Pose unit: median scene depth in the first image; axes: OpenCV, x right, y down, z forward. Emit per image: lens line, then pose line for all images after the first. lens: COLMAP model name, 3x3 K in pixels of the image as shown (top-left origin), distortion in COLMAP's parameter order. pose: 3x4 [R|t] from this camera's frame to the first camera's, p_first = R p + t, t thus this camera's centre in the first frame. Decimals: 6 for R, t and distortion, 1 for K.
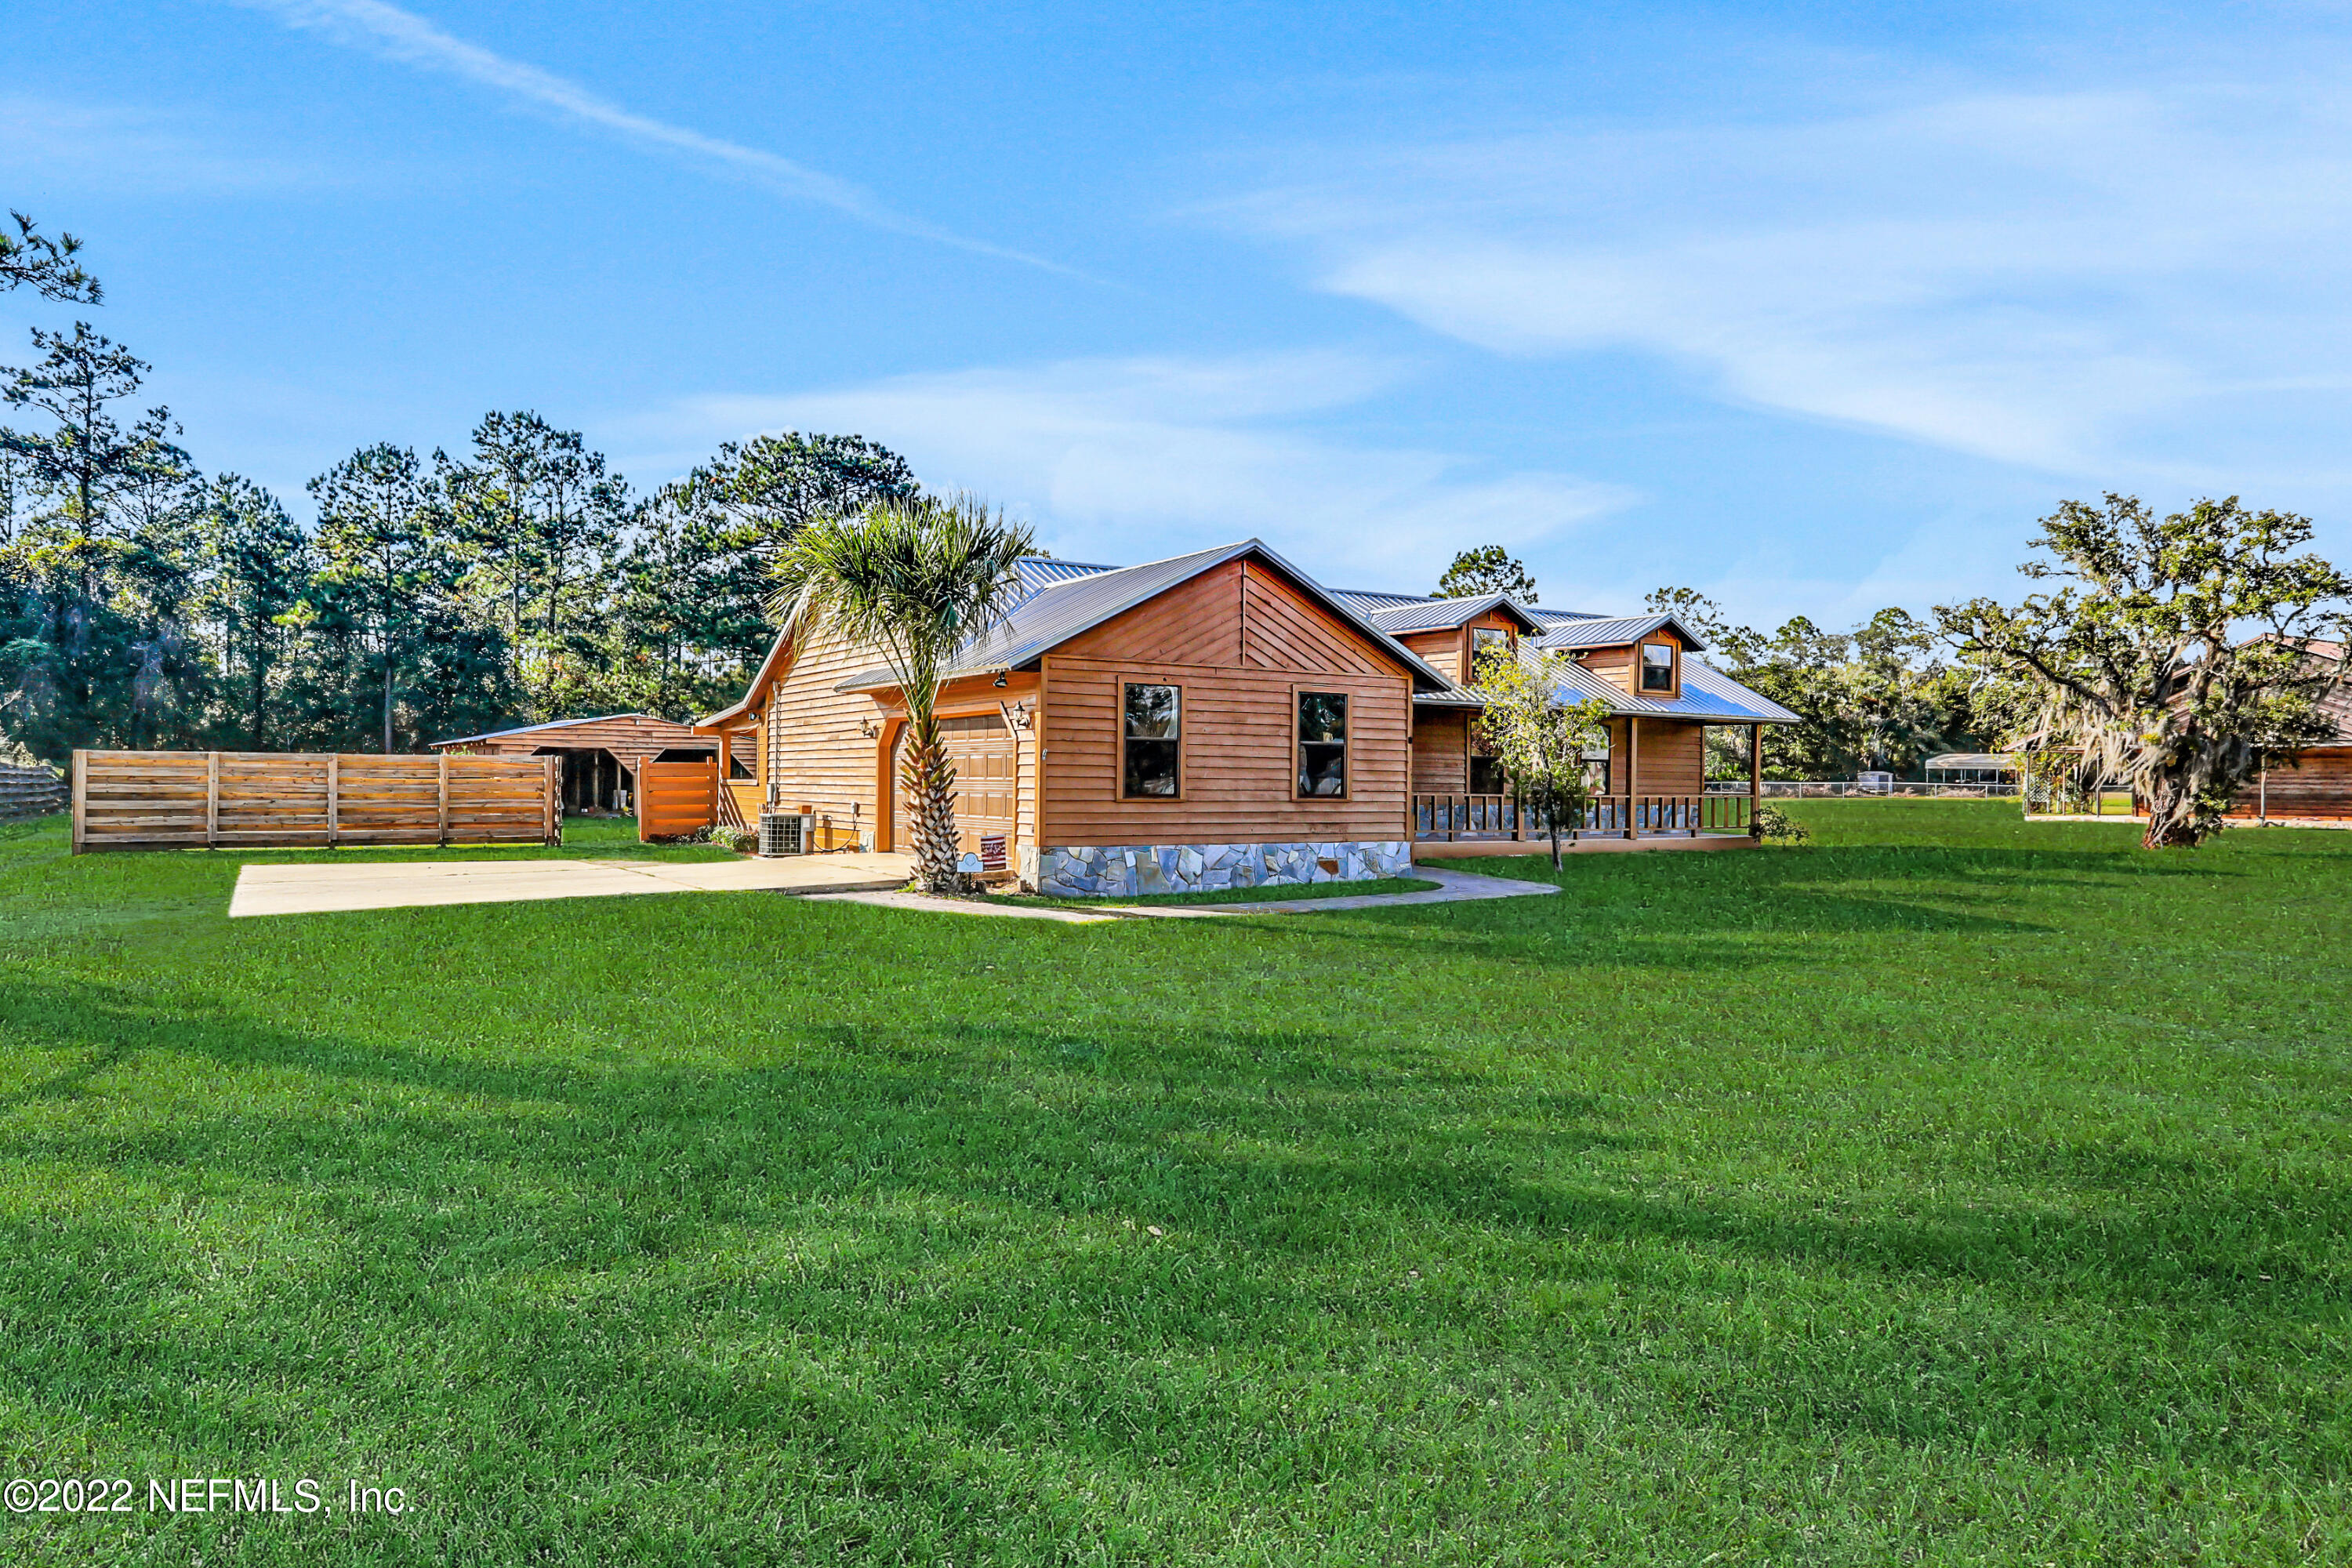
lens RADIAL K [[1522.3, 0, 1168.1], [0, 1522.3, 800.1], [0, 0, 1]] dist [-0.009422, 0.003680]
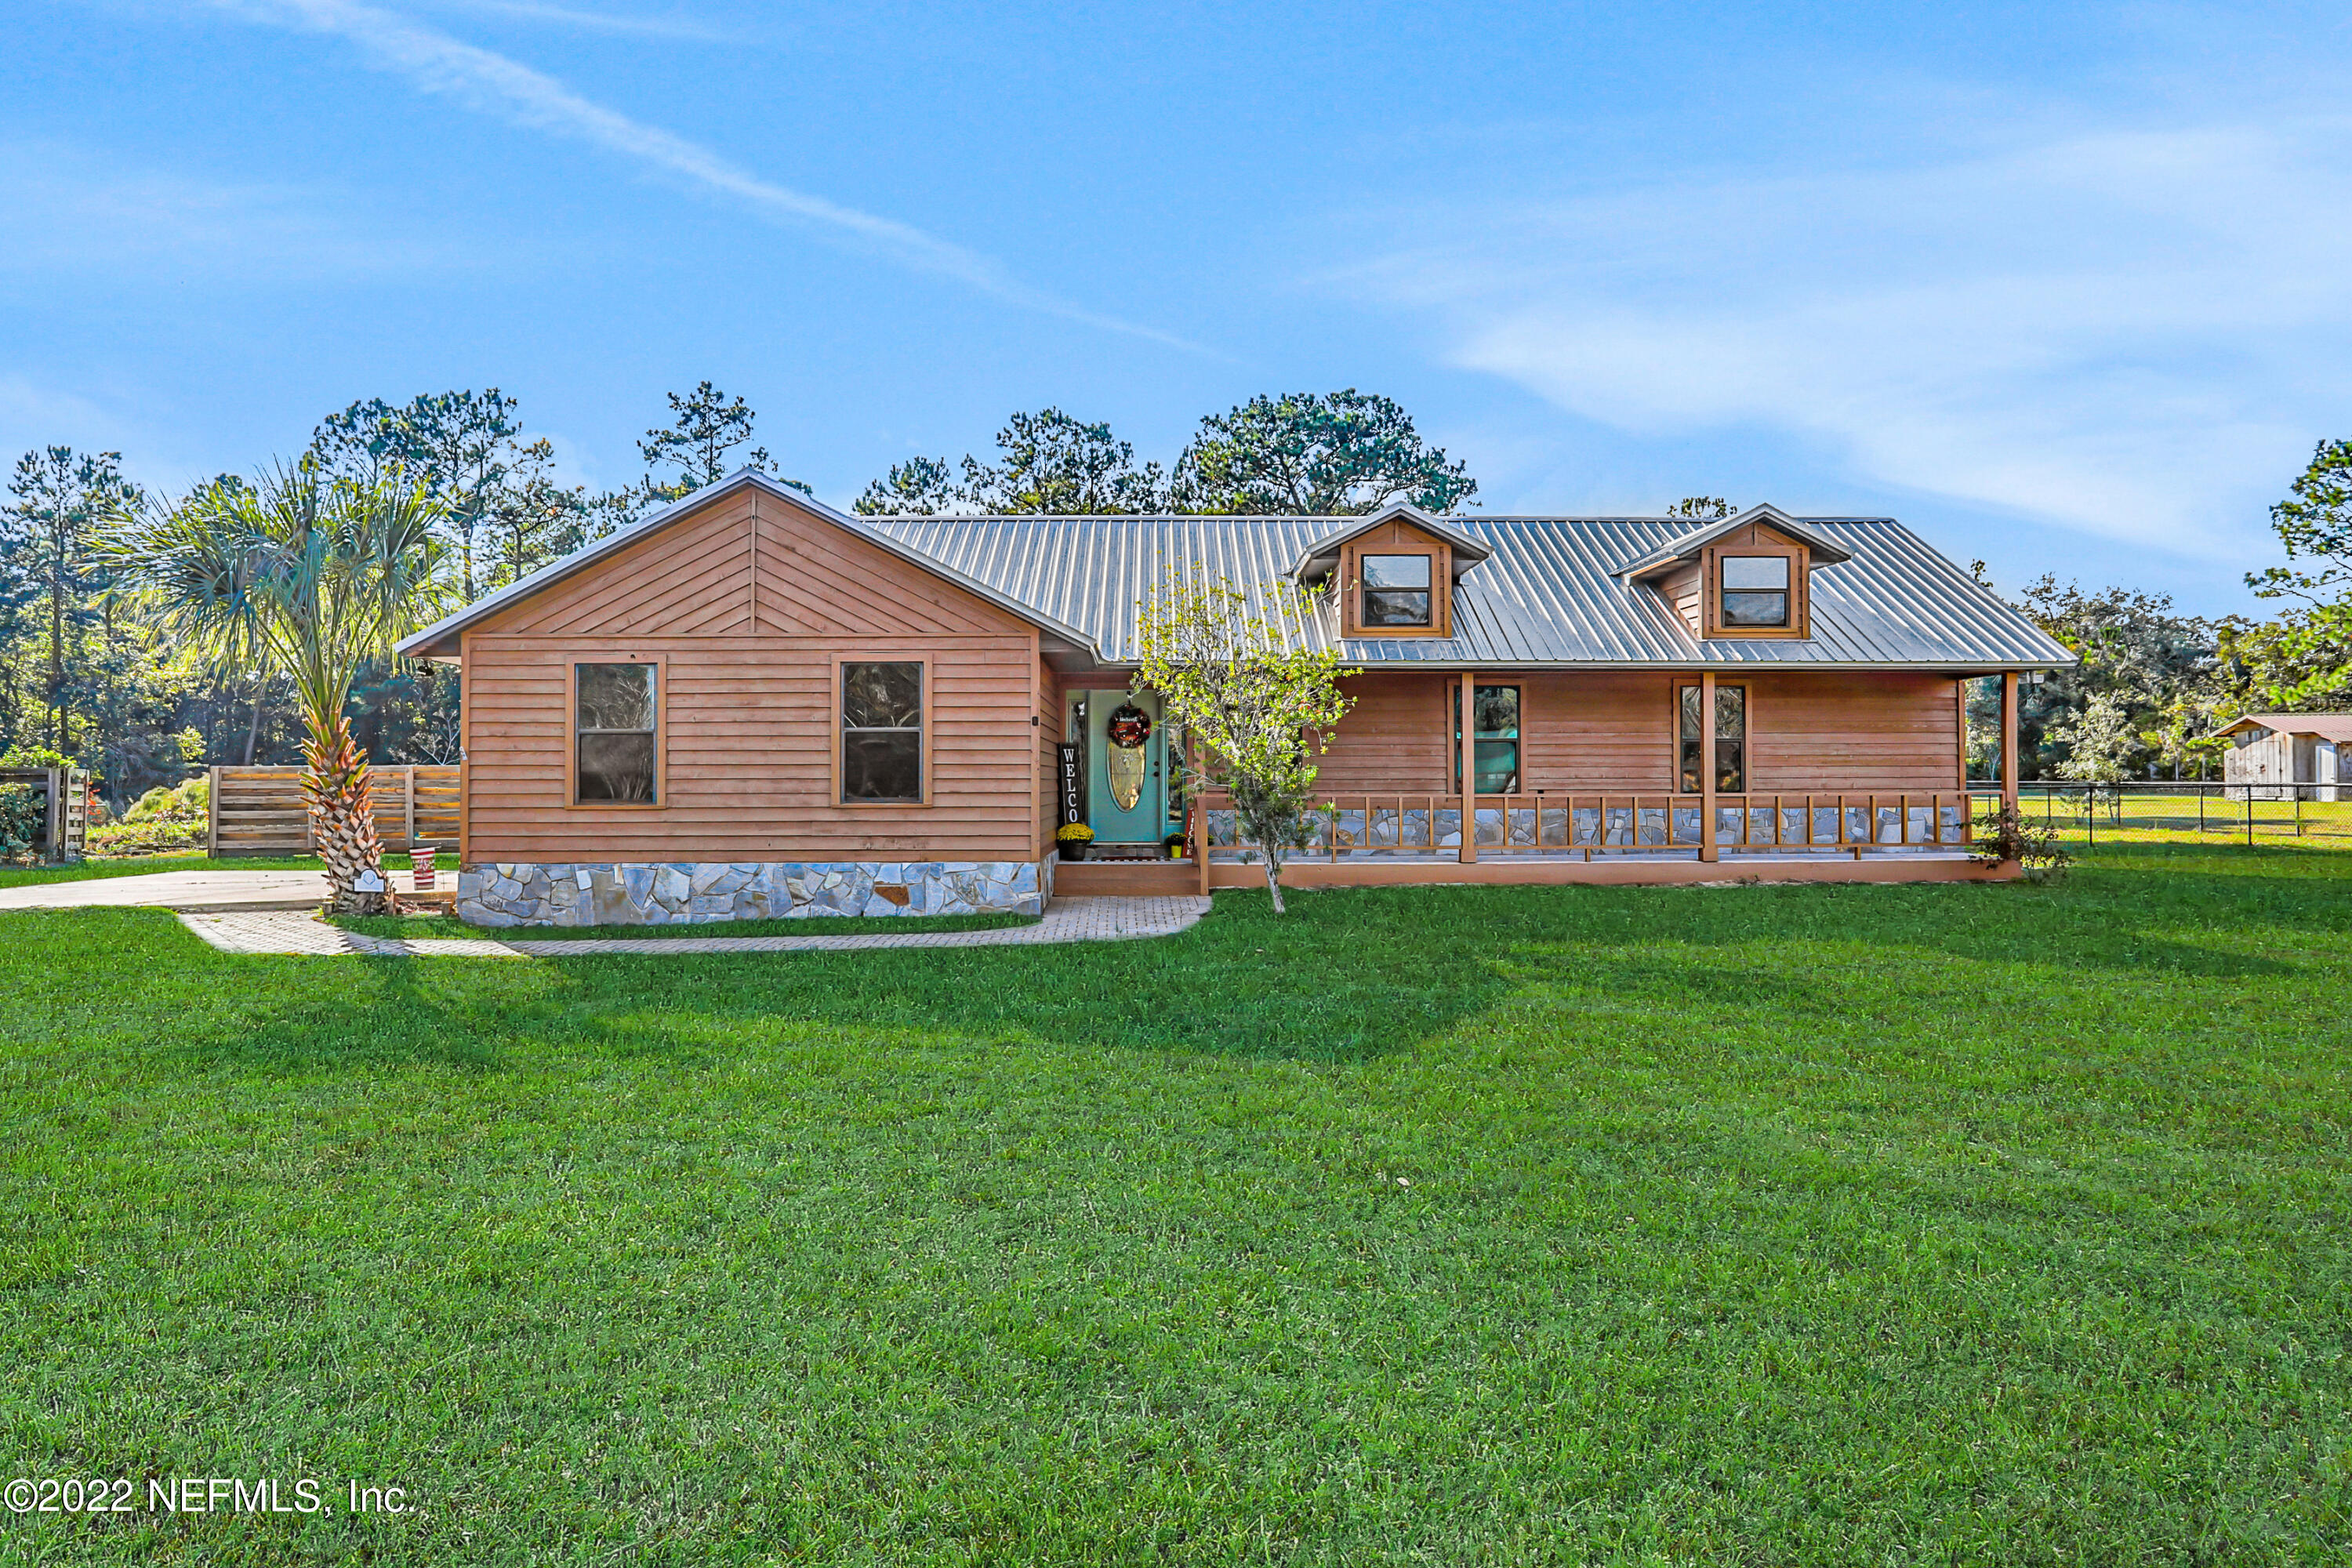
lens RADIAL K [[1626.7, 0, 1168.6], [0, 1626.7, 789.7], [0, 0, 1]] dist [-0.008211, 0.009606]
pose [[0.851764, -0.006033, -0.523891, 0.652760], [0.004984, 0.999982, -0.003412, -0.004473], [0.523902, 0.000296, 0.851779, 0.399196]]
